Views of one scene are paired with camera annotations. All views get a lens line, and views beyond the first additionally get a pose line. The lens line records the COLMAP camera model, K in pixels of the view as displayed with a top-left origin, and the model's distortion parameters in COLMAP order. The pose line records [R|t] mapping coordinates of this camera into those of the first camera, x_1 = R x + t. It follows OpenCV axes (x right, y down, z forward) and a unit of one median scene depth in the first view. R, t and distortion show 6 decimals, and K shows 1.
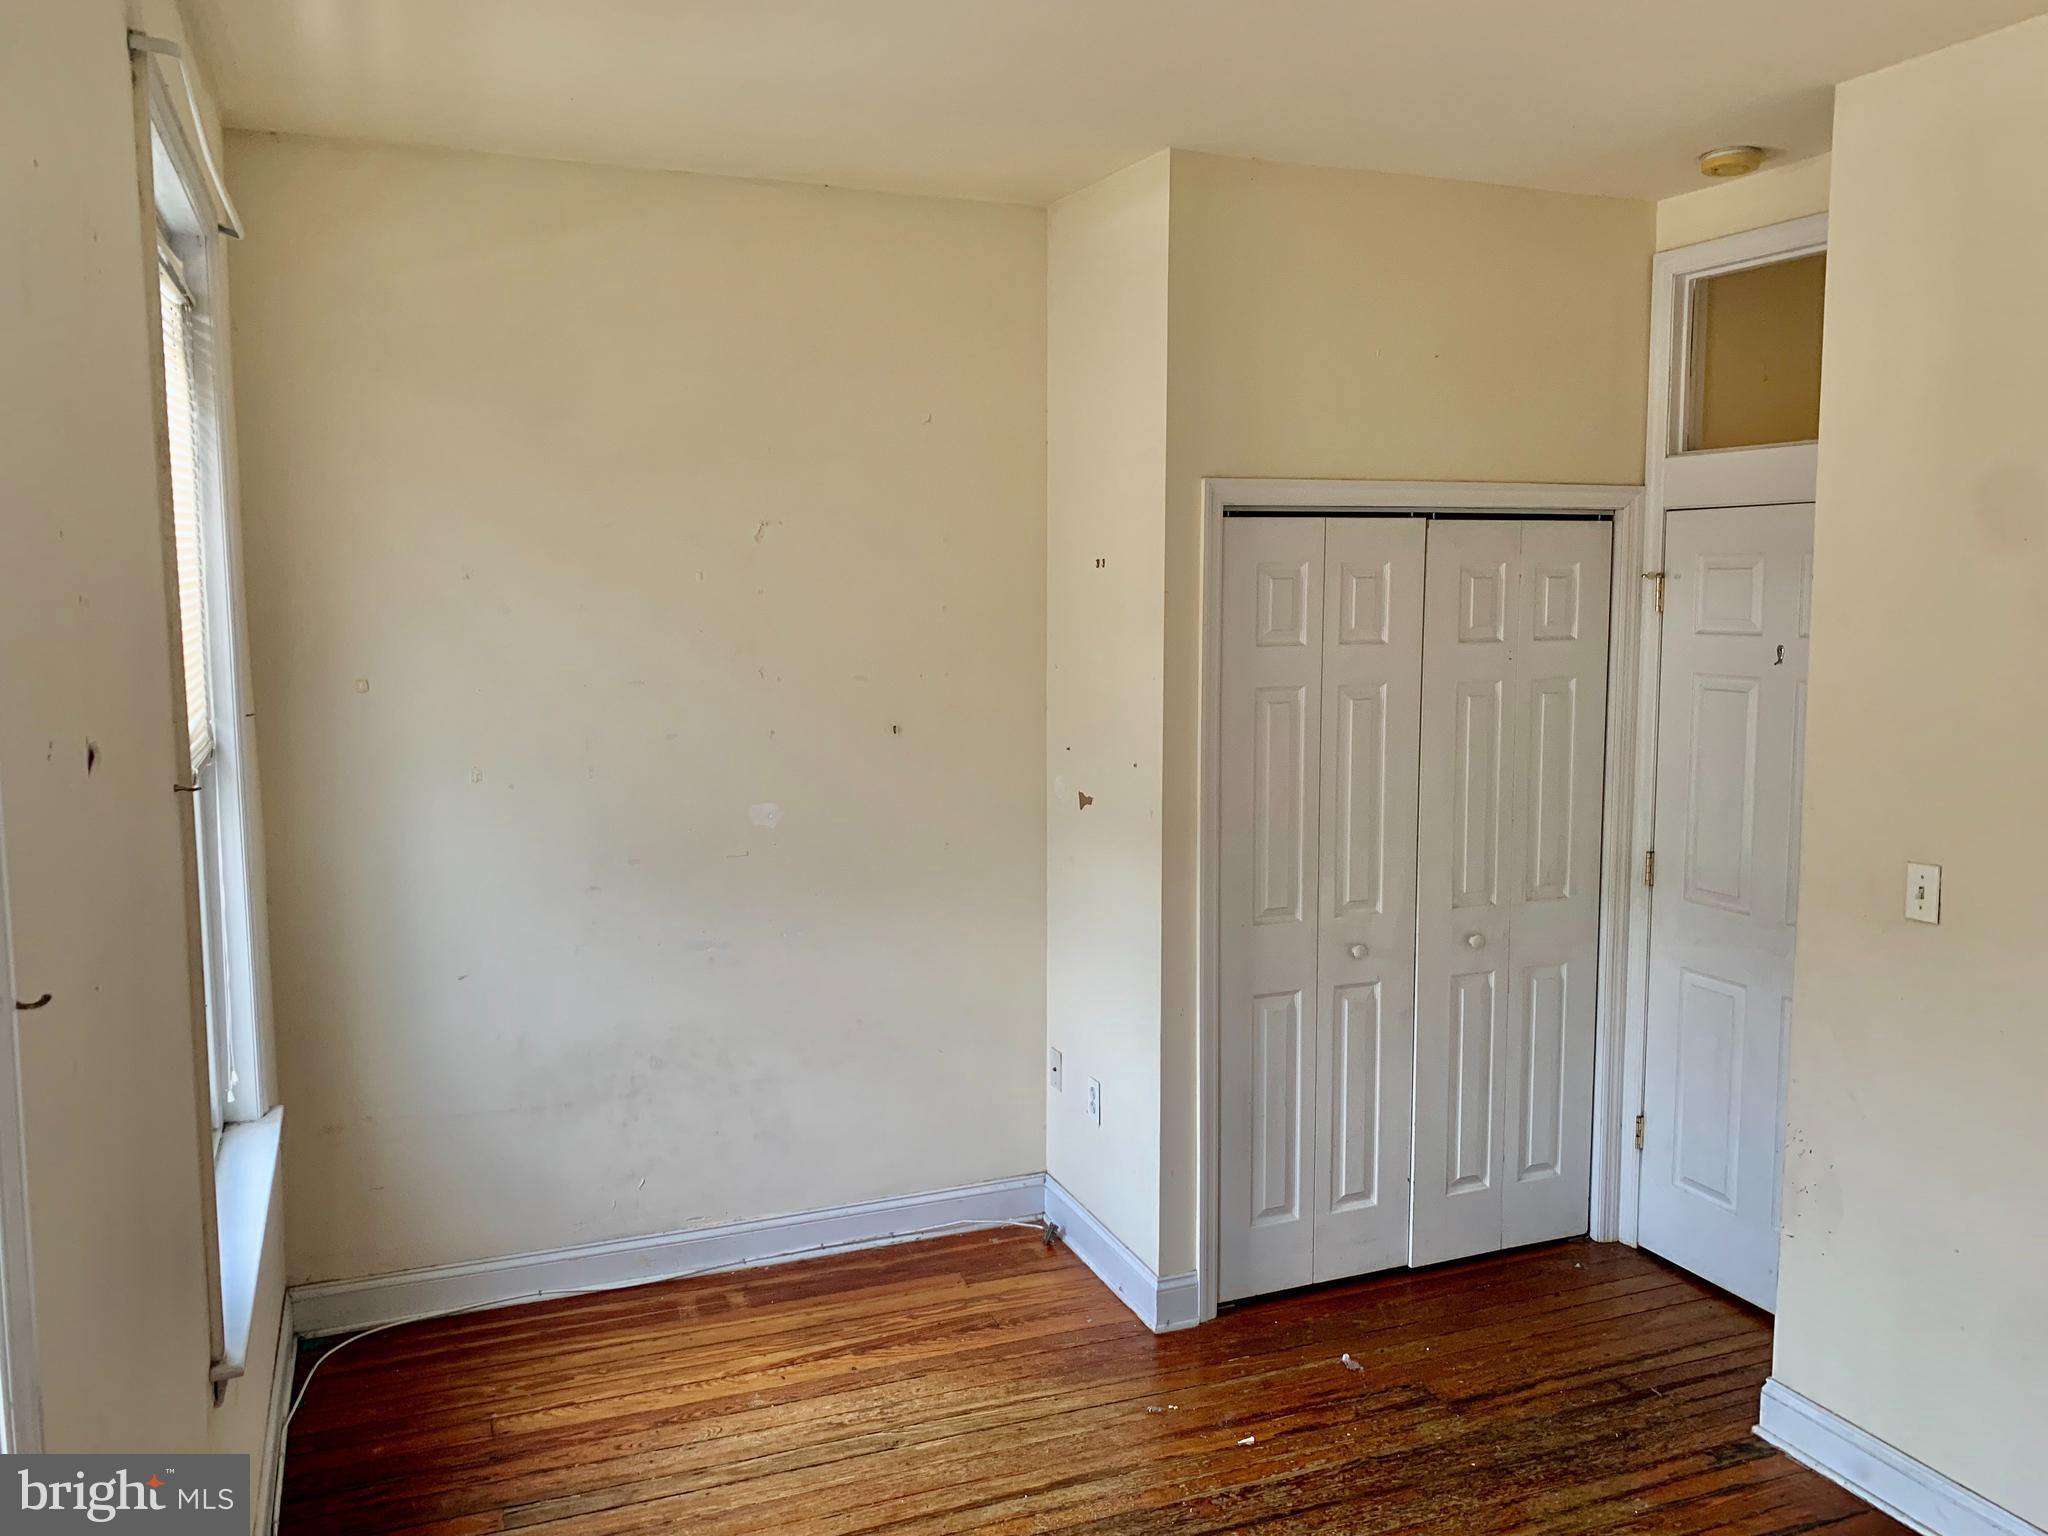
lens RADIAL K [[1559.2, 0, 1016.3], [0, 1559.2, 740.9], [0, 0, 1]] dist [0.021293, -0.009205]
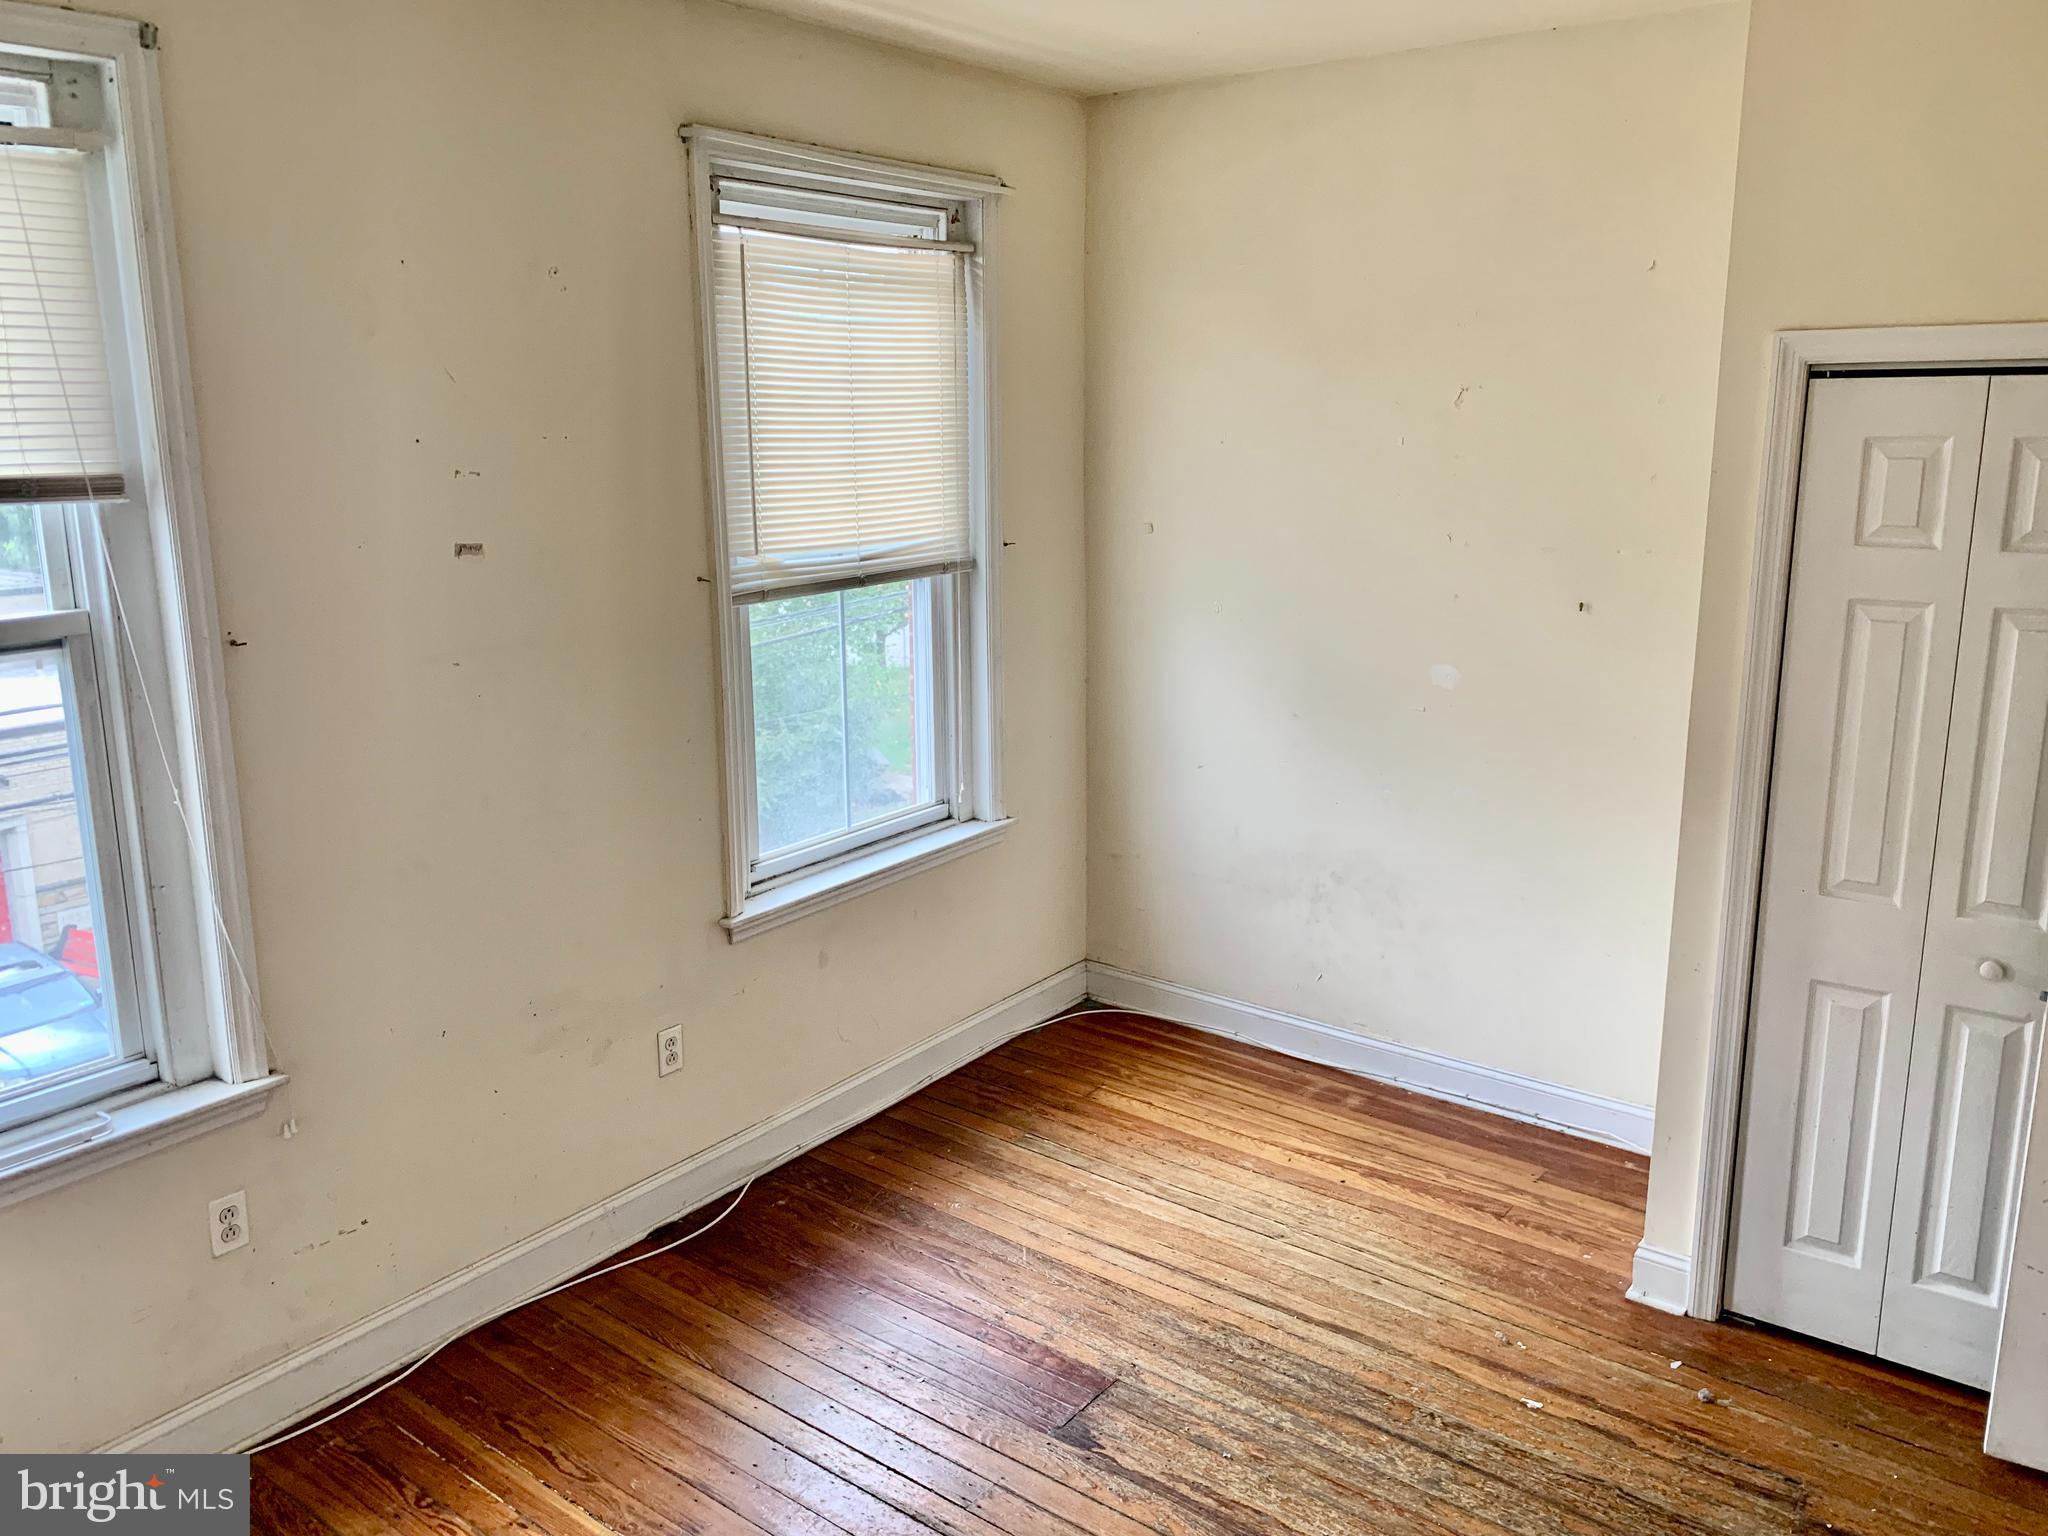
lens RADIAL K [[1559.2, 0, 1010.6], [0, 1559.2, 747.7], [0, 0, 1]] dist [0.021293, -0.009205]
pose [[0.514987, 0.182173, -0.837617, 0.630122], [-0.085468, 0.983200, 0.161288, -0.053015], [0.852927, -0.011472, 0.521905, 0.231540]]
